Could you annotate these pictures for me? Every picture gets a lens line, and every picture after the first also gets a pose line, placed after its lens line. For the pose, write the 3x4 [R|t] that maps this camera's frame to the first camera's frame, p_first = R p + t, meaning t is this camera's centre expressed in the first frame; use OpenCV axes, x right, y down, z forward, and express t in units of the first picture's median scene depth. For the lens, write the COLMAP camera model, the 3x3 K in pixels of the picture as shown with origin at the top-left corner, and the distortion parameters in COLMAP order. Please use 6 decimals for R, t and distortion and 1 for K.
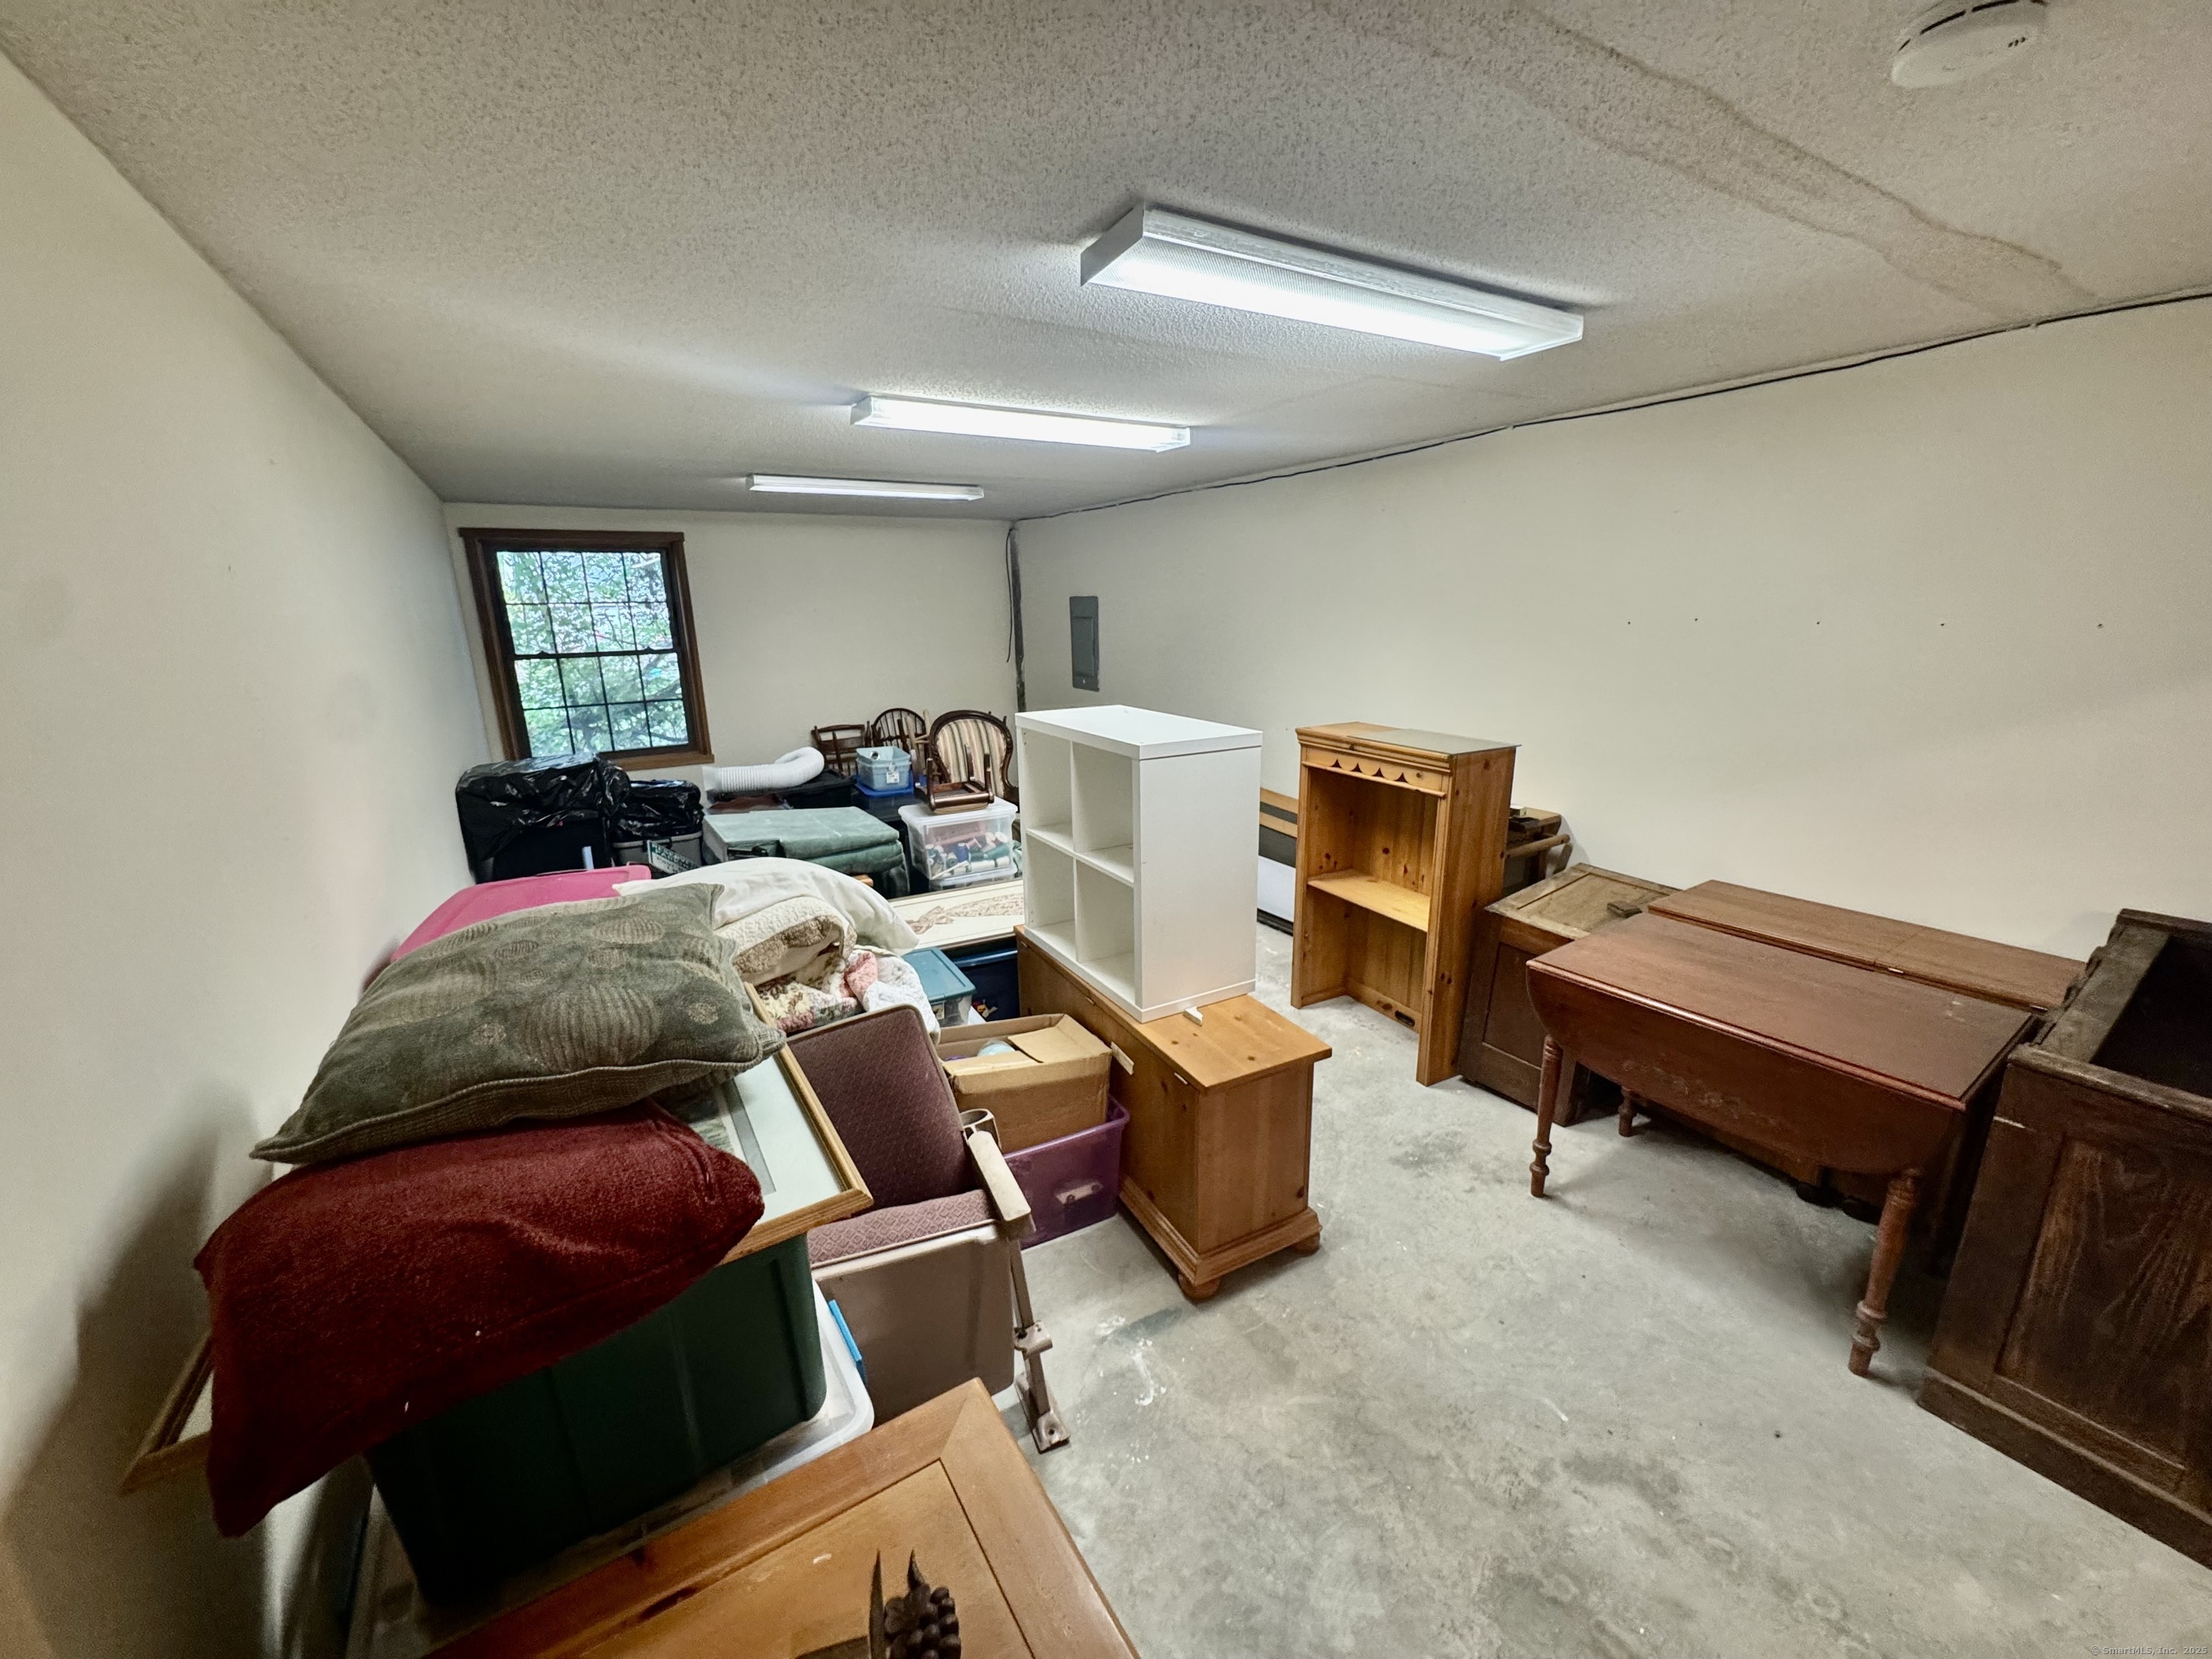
lens RADIAL K [[880.3, 0, 1112.1], [0, 880.3, 832.2], [0, 0, 1]] dist [-0.006195, -0.000142]
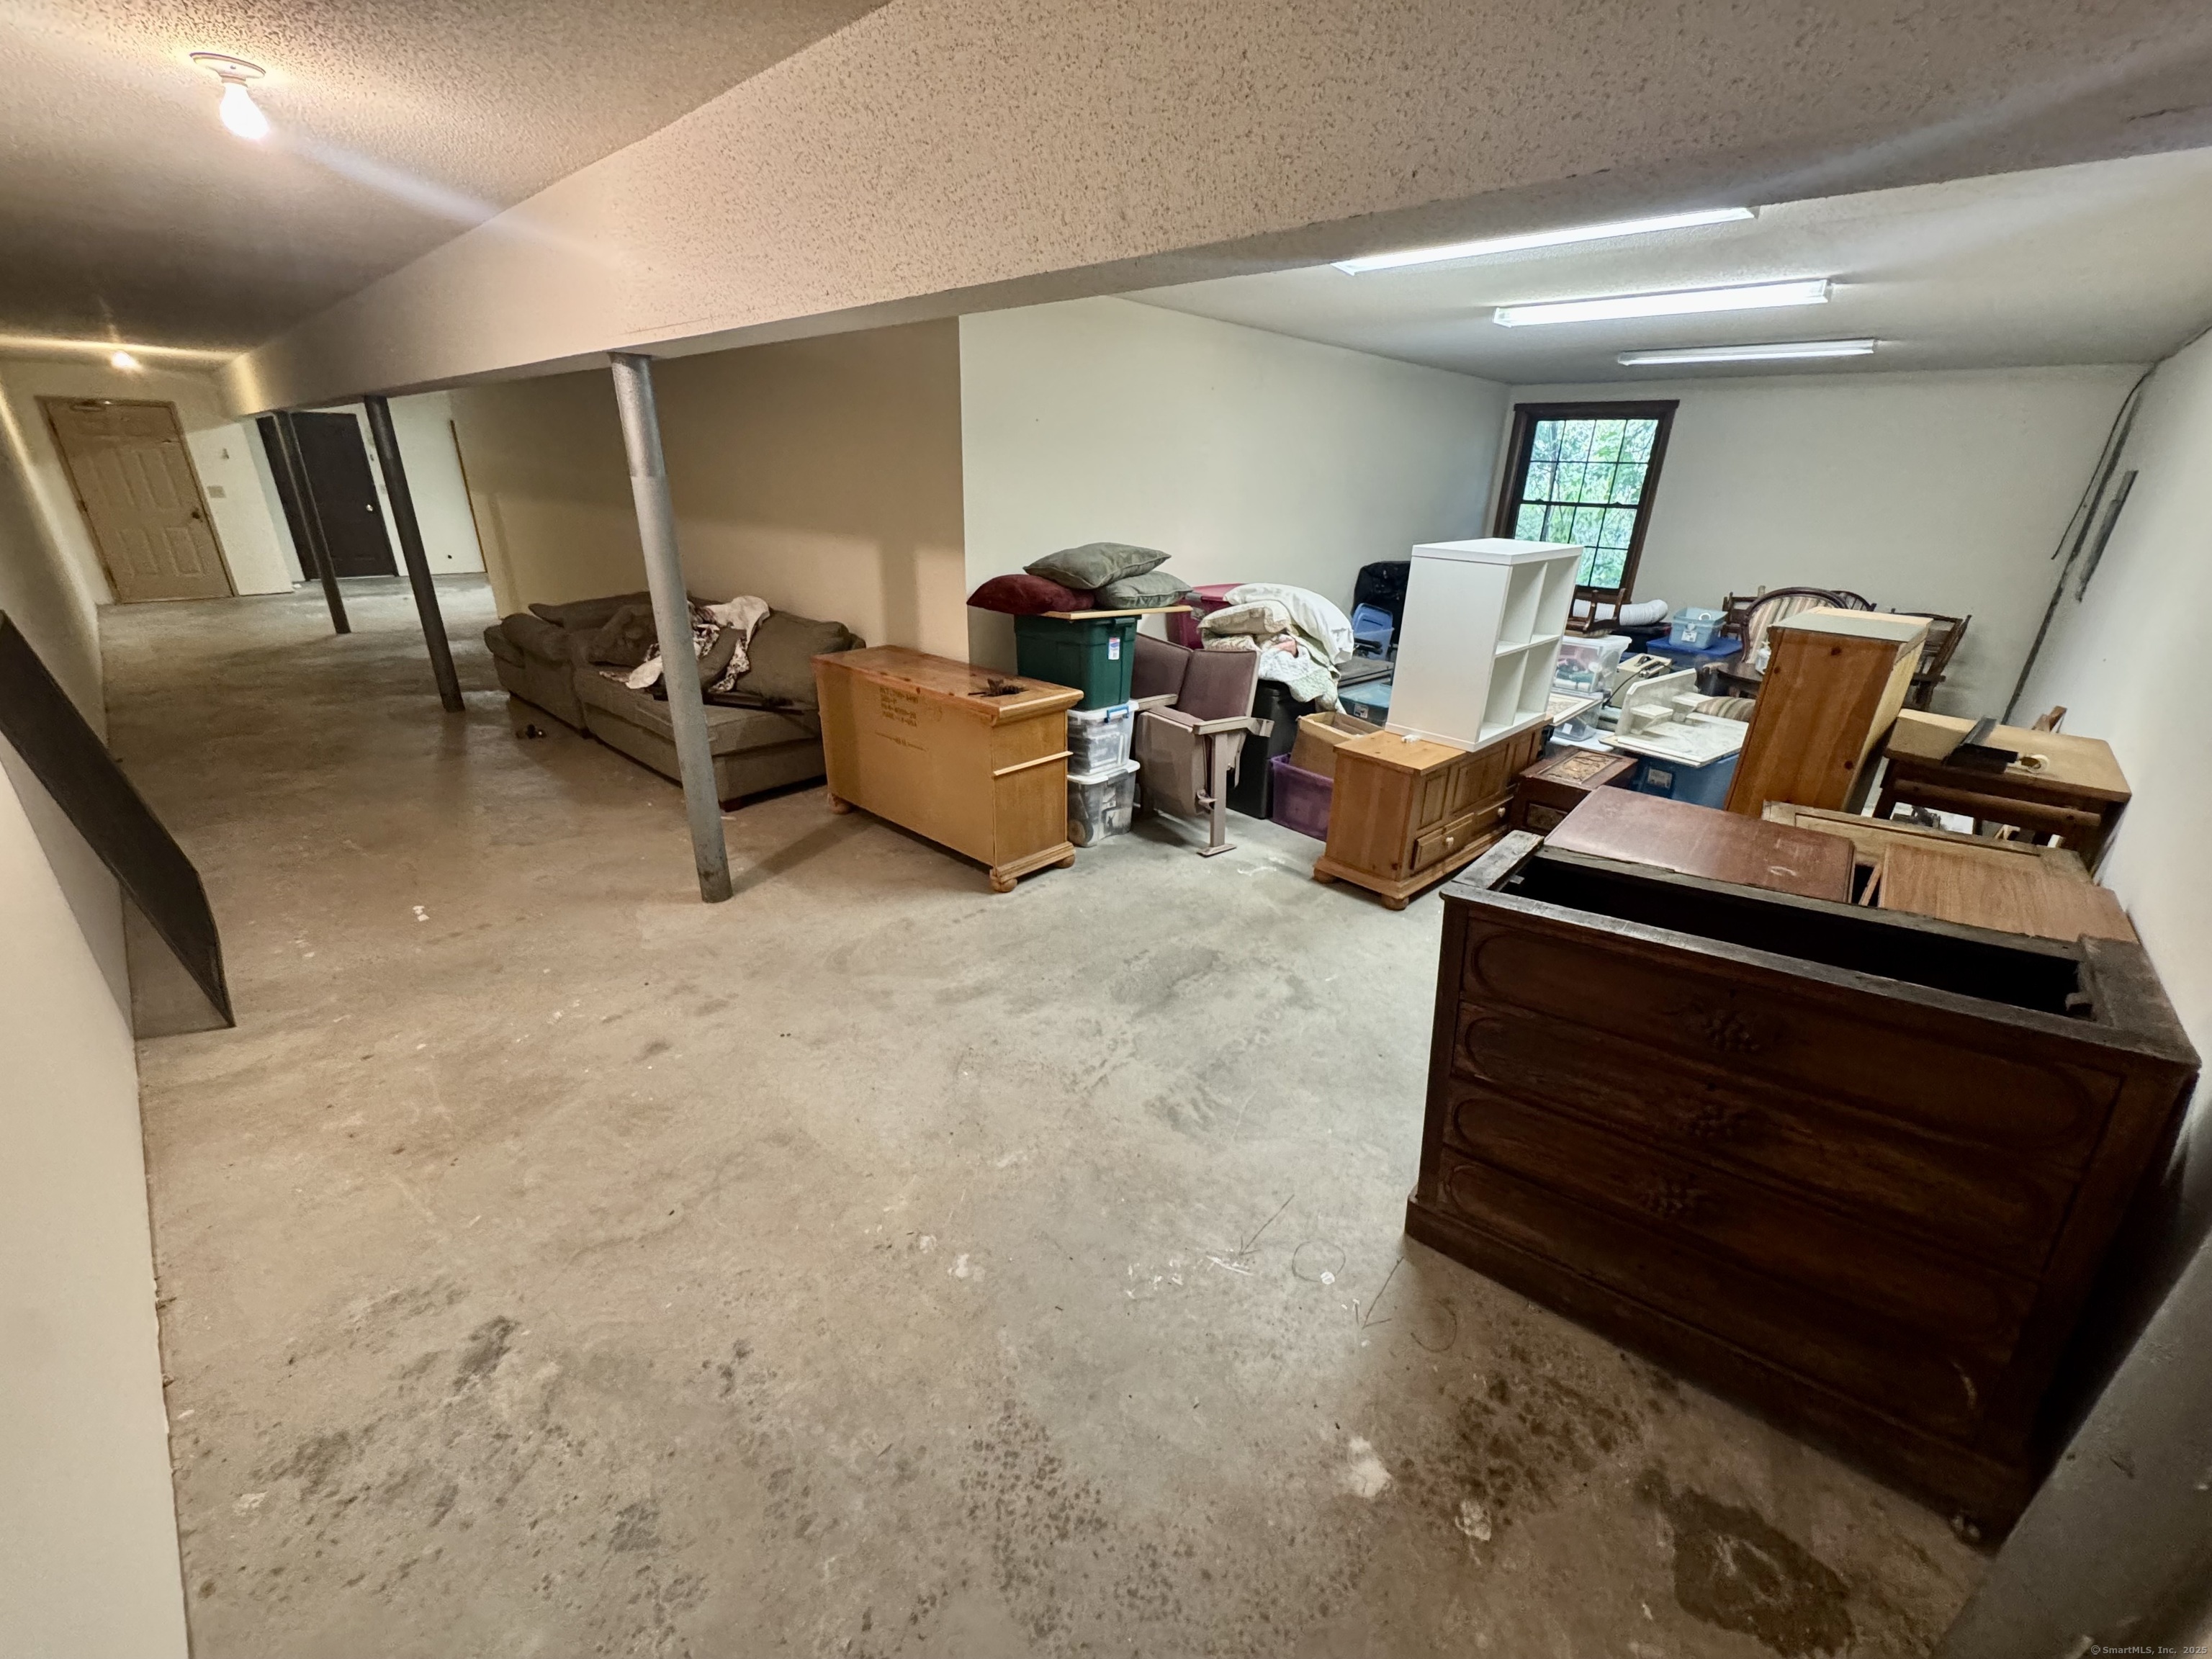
lens RADIAL K [[880.3, 0, 1112.1], [0, 880.3, 832.2], [0, 0, 1]] dist [-0.006195, -0.000142]
pose [[0.271341, 0.391578, -0.879228, 1.095689], [-0.272282, 0.907413, 0.320101, 0.007110], [0.923167, 0.152541, 0.352837, 0.013474]]
